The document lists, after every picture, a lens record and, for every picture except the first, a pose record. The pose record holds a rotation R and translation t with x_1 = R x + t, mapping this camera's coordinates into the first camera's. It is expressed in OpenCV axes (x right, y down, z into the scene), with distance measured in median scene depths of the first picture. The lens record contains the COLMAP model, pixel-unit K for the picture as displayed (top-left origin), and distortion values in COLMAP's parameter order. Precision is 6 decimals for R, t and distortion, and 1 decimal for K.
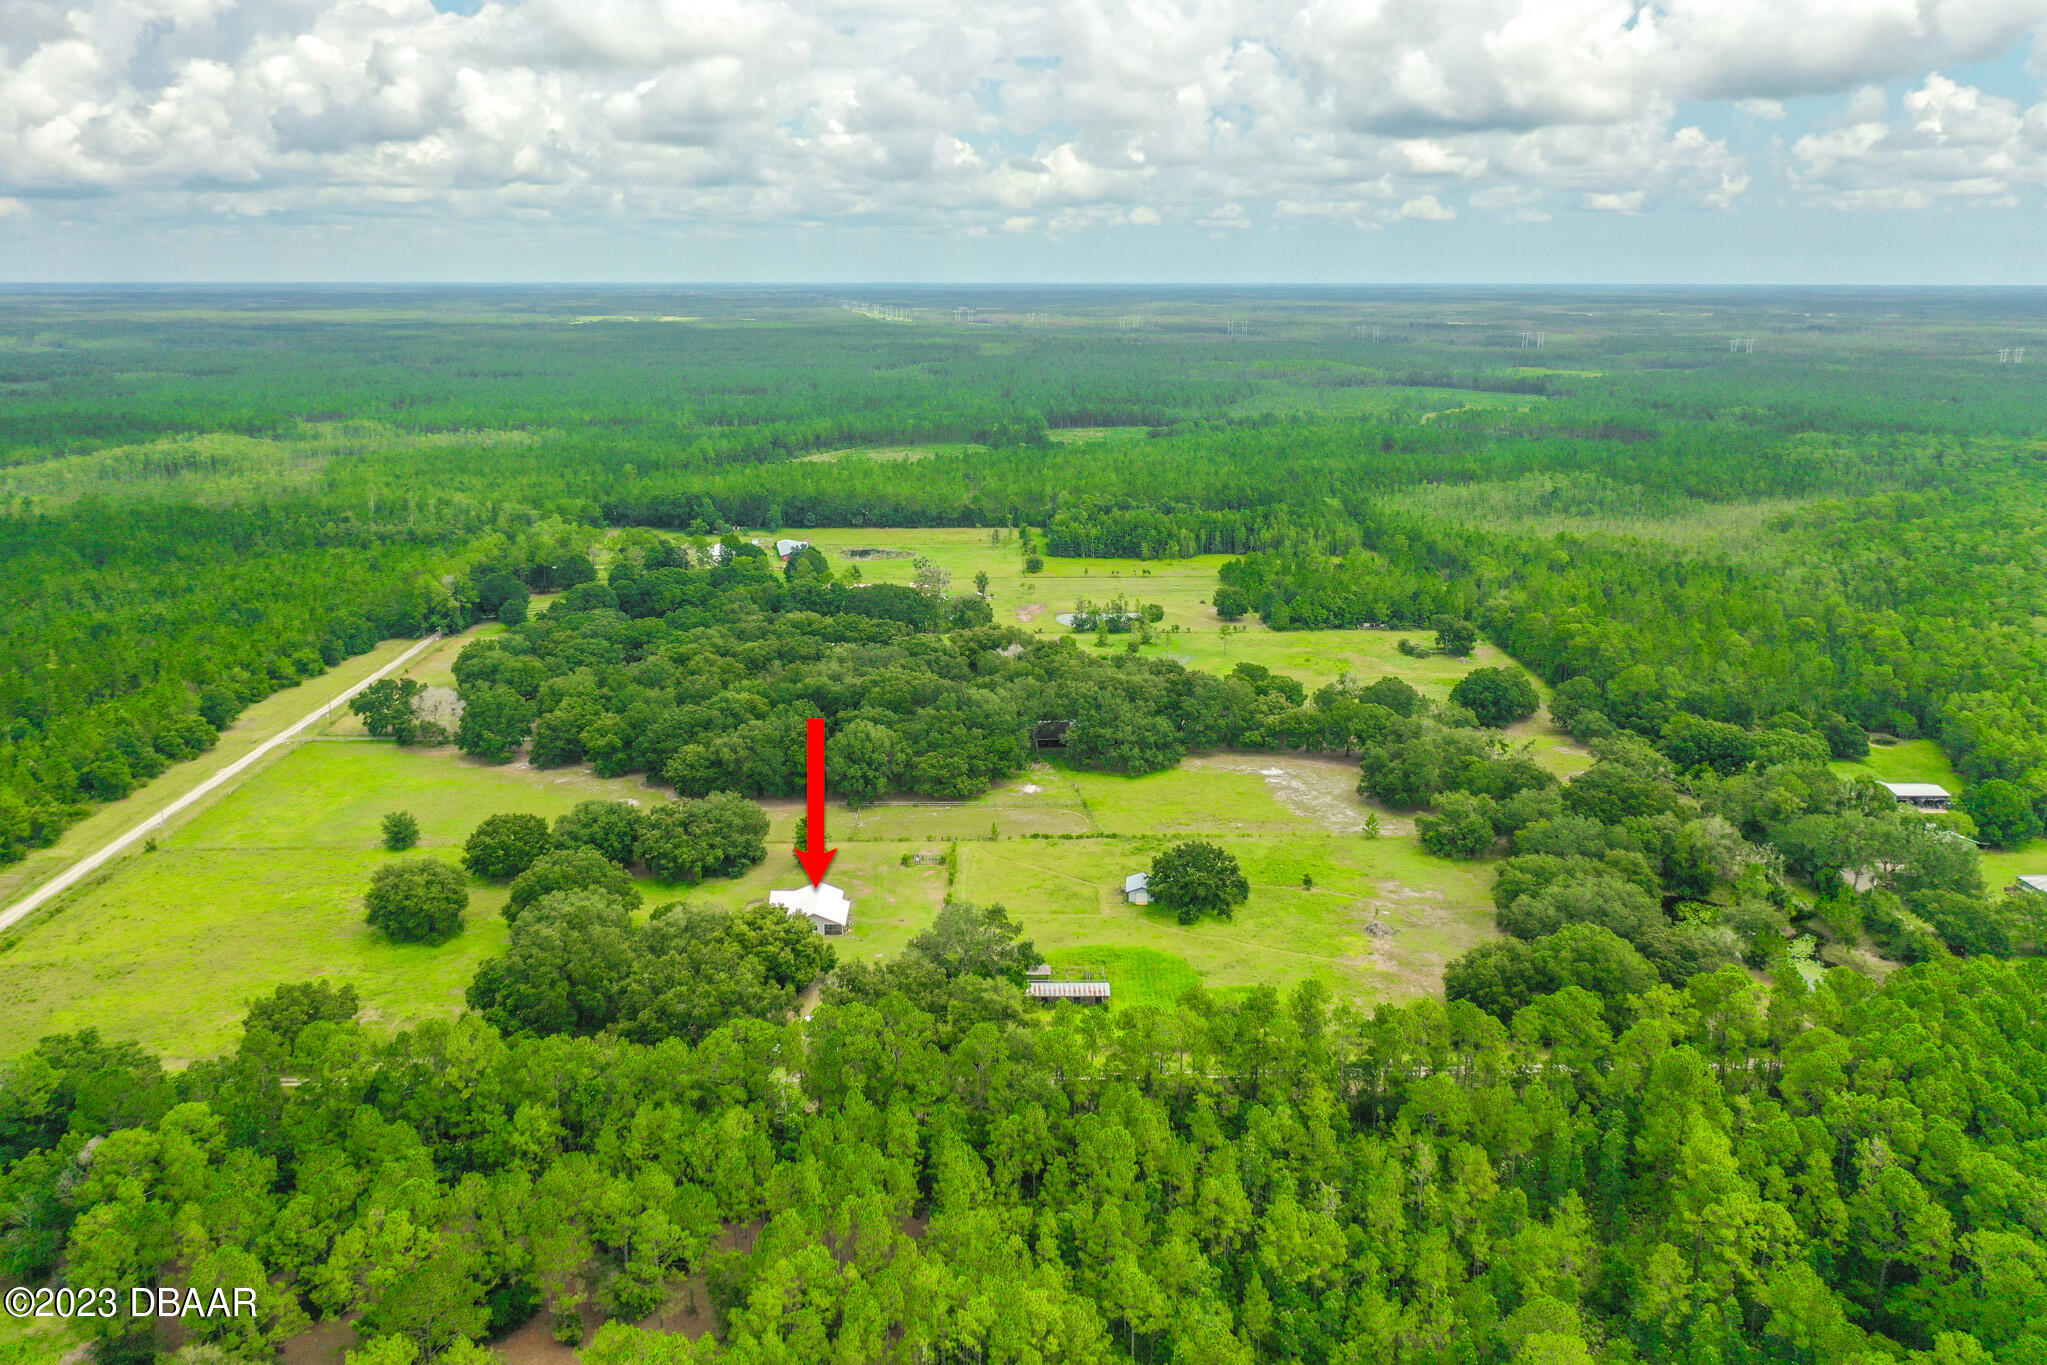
lens RADIAL K [[1614.7, 0, 1021.0], [0, 1614.7, 684.5], [0, 0, 1]] dist [0.008160, -0.000738]
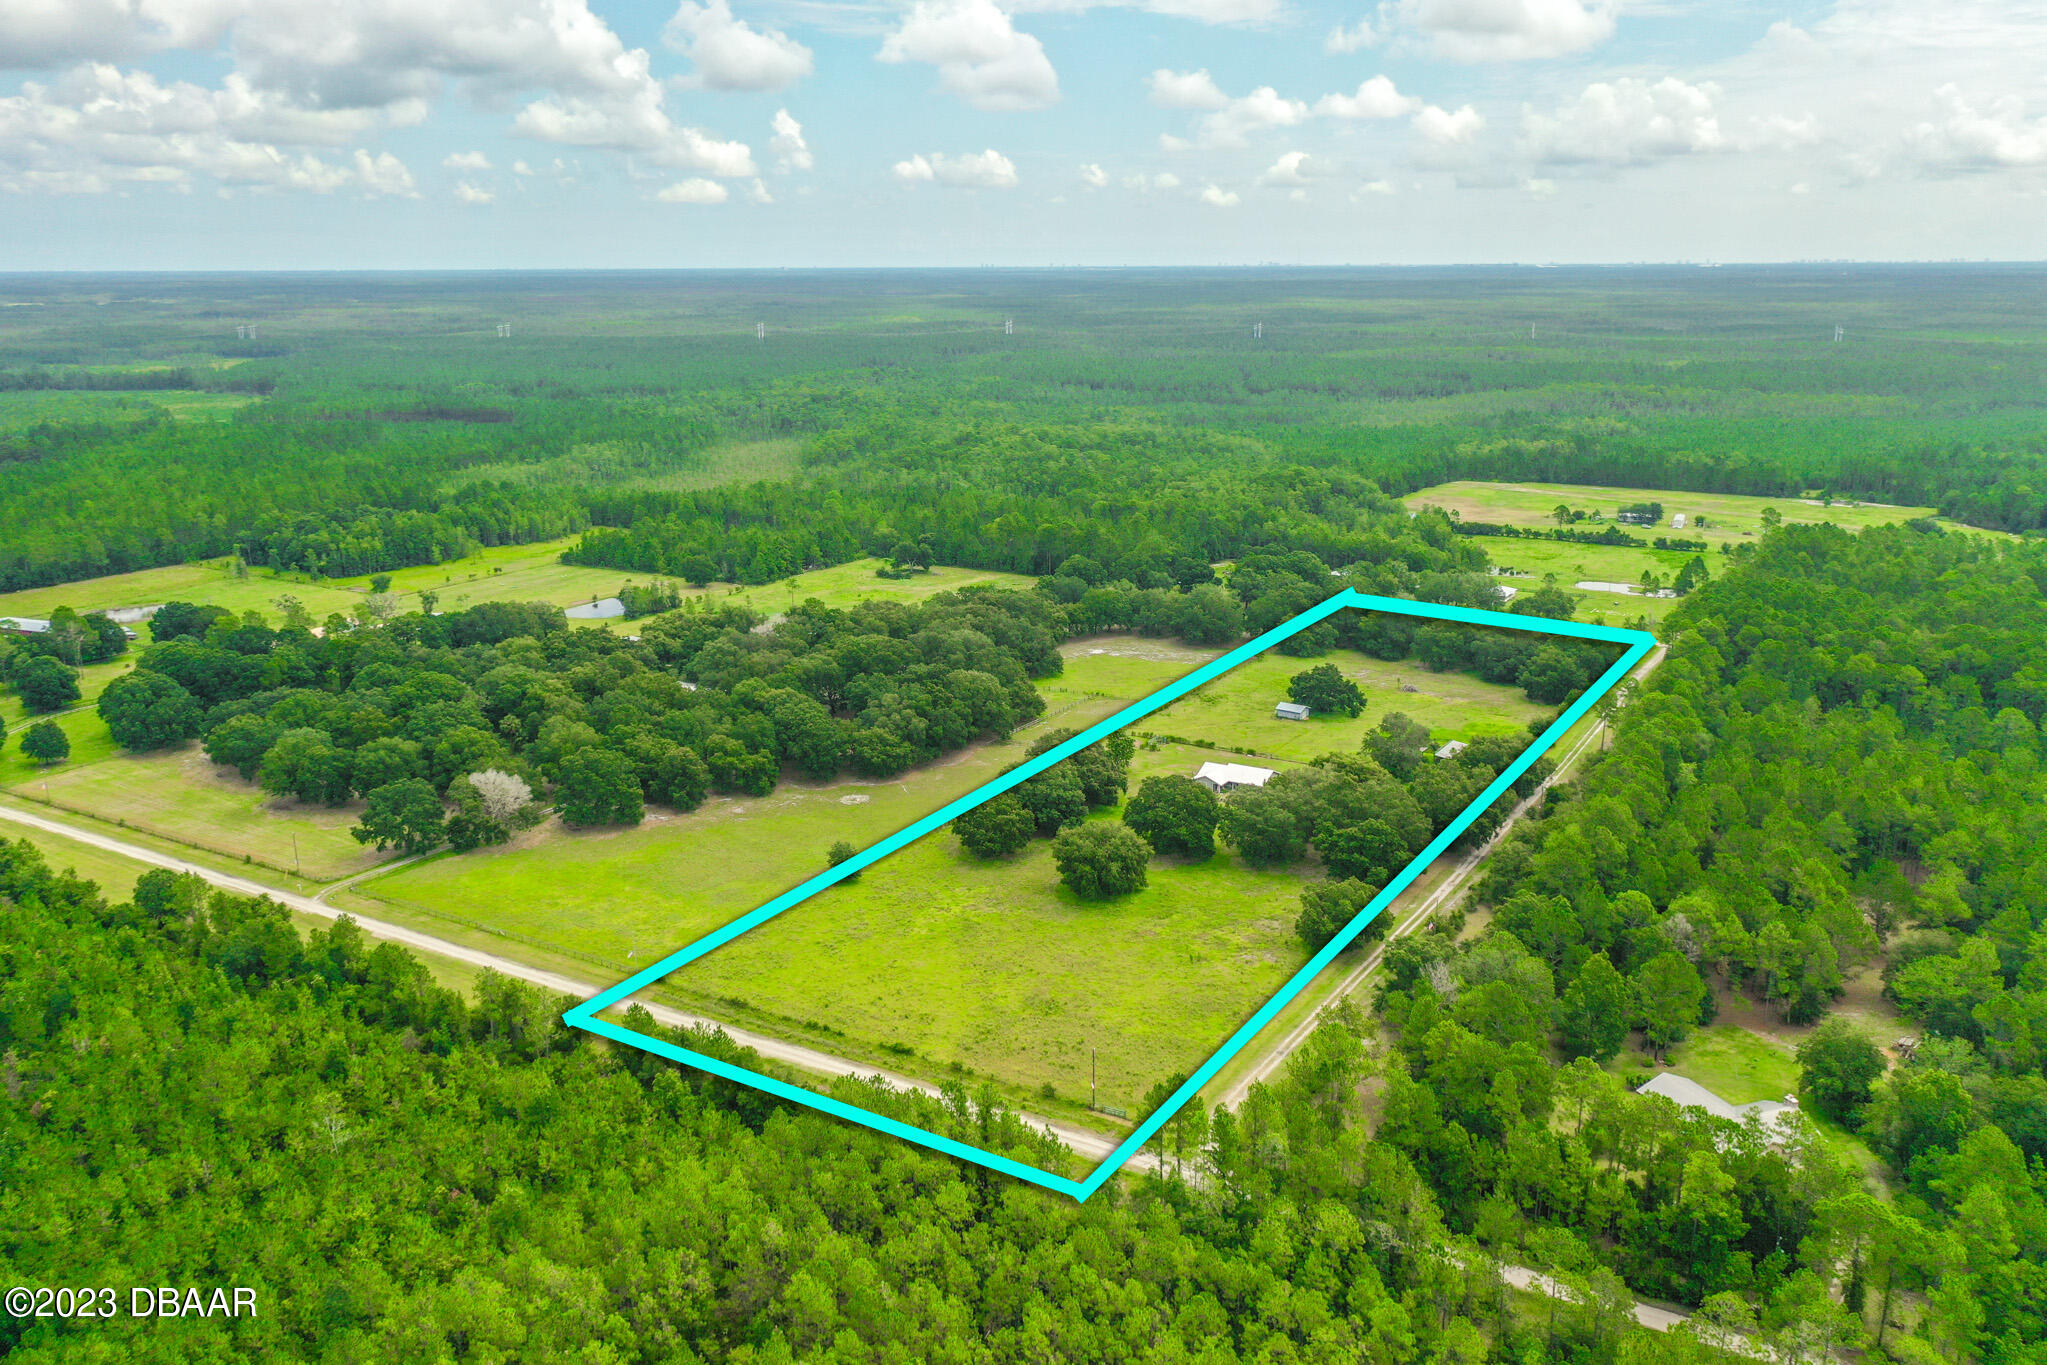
lens RADIAL K [[1621.7, 0, 1026.7], [0, 1621.7, 711.1], [0, 0, 1]] dist [0.008453, -0.004864]
pose [[0.533545, -0.231182, 0.813563, -0.984045], [0.212697, 0.967679, 0.135486, -0.090853], [-0.818590, 0.100755, 0.565472, 0.346503]]
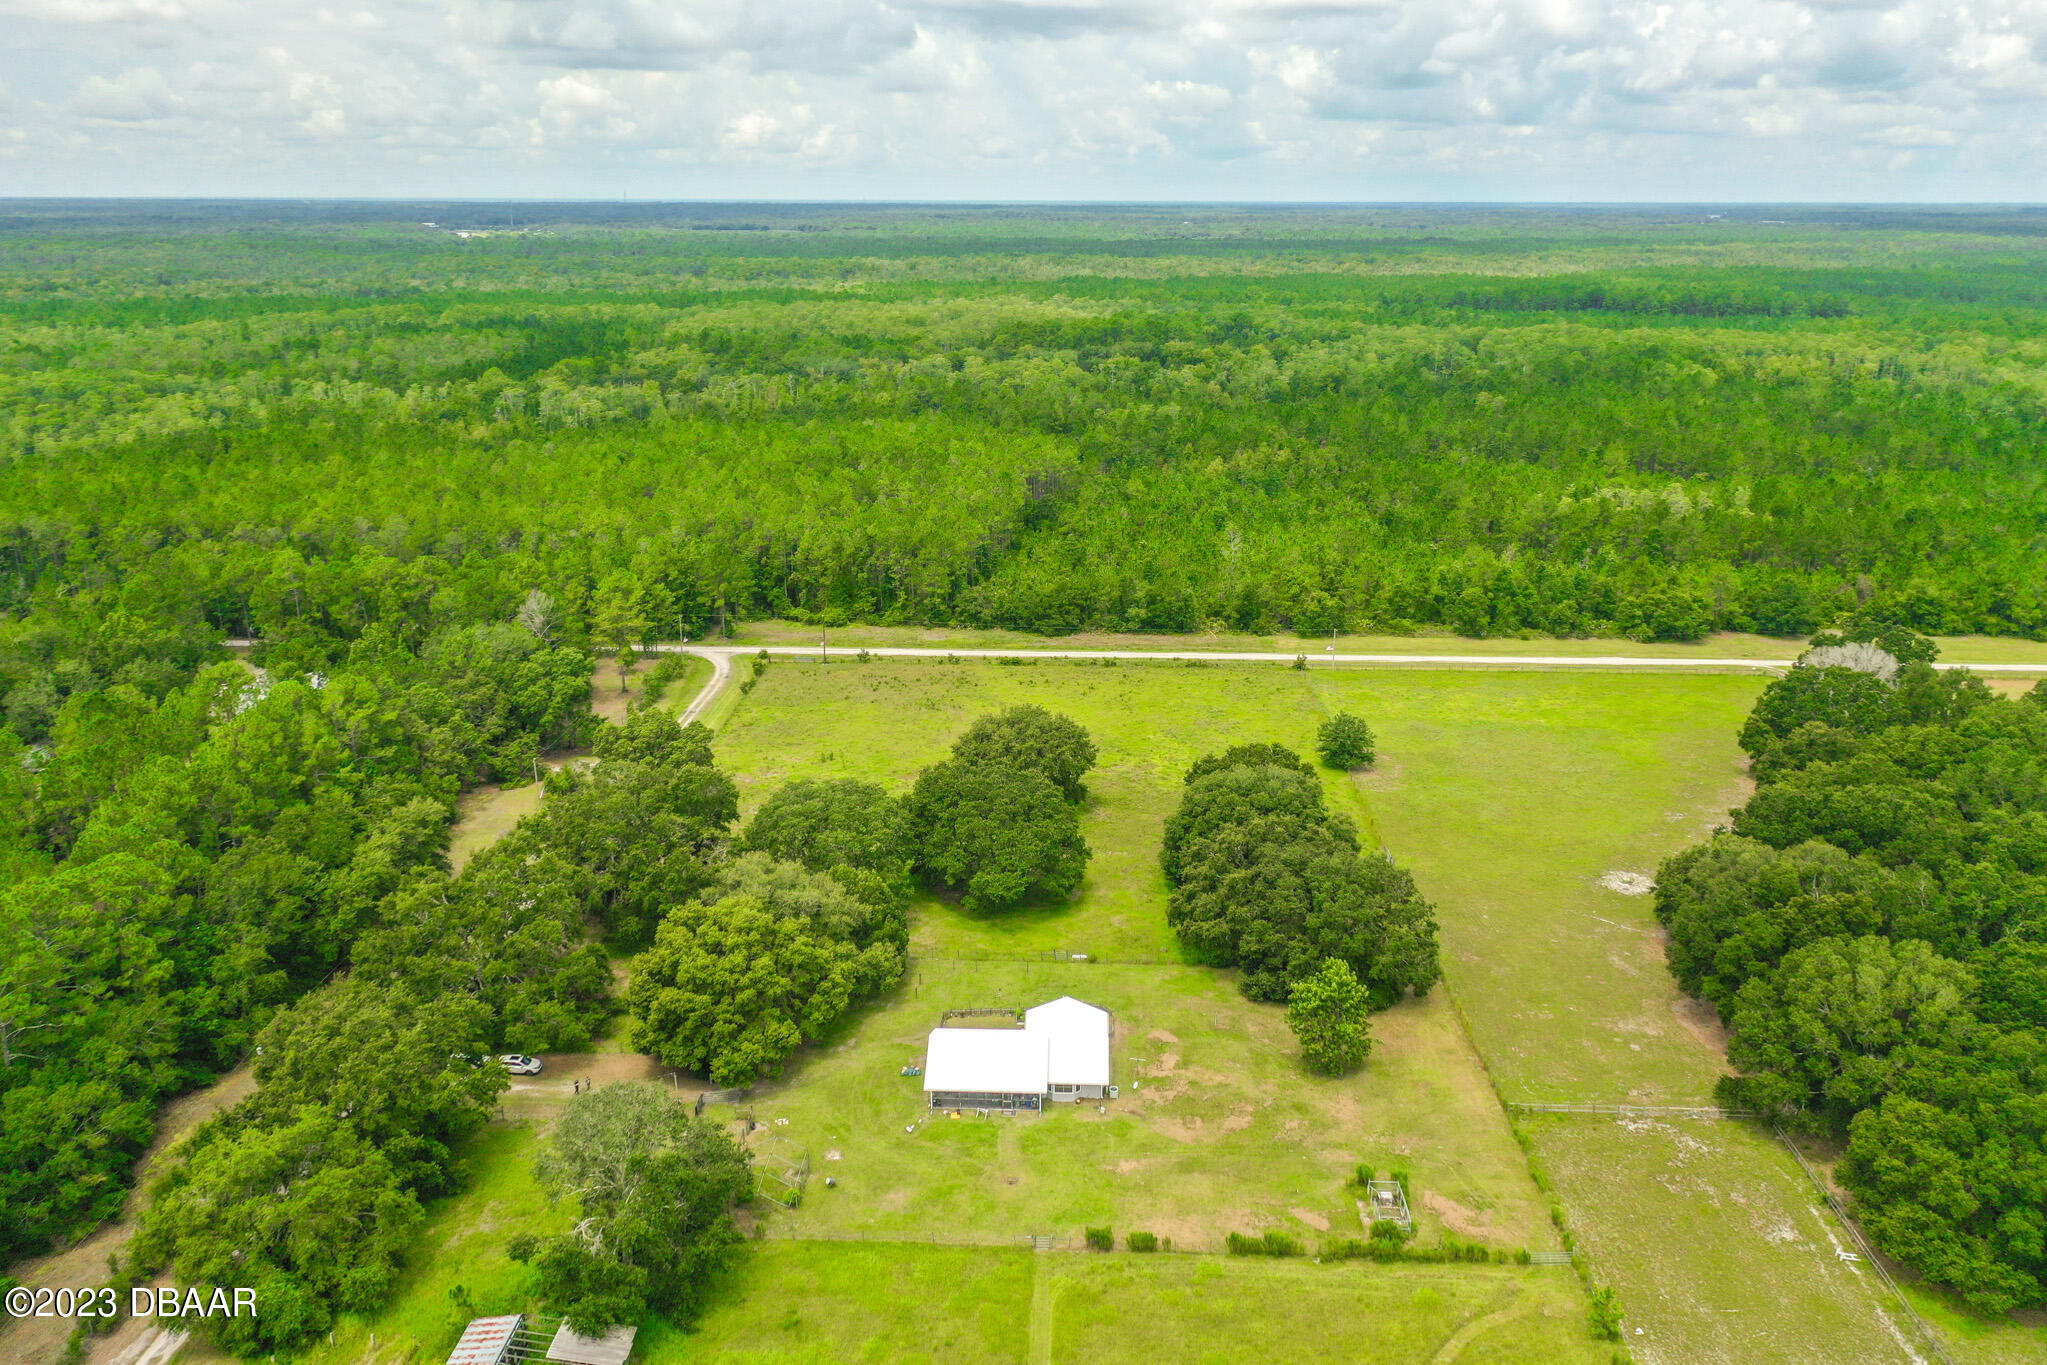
lens RADIAL K [[1645.8, 0, 1023.0], [0, 1645.8, 660.1], [0, 0, 1]] dist [0.006652, 0.006838]
pose [[-0.055782, 0.270296, -0.961160, 0.265775], [-0.248516, 0.928604, 0.275563, -0.094069], [0.967020, 0.254235, 0.015373, 0.781900]]
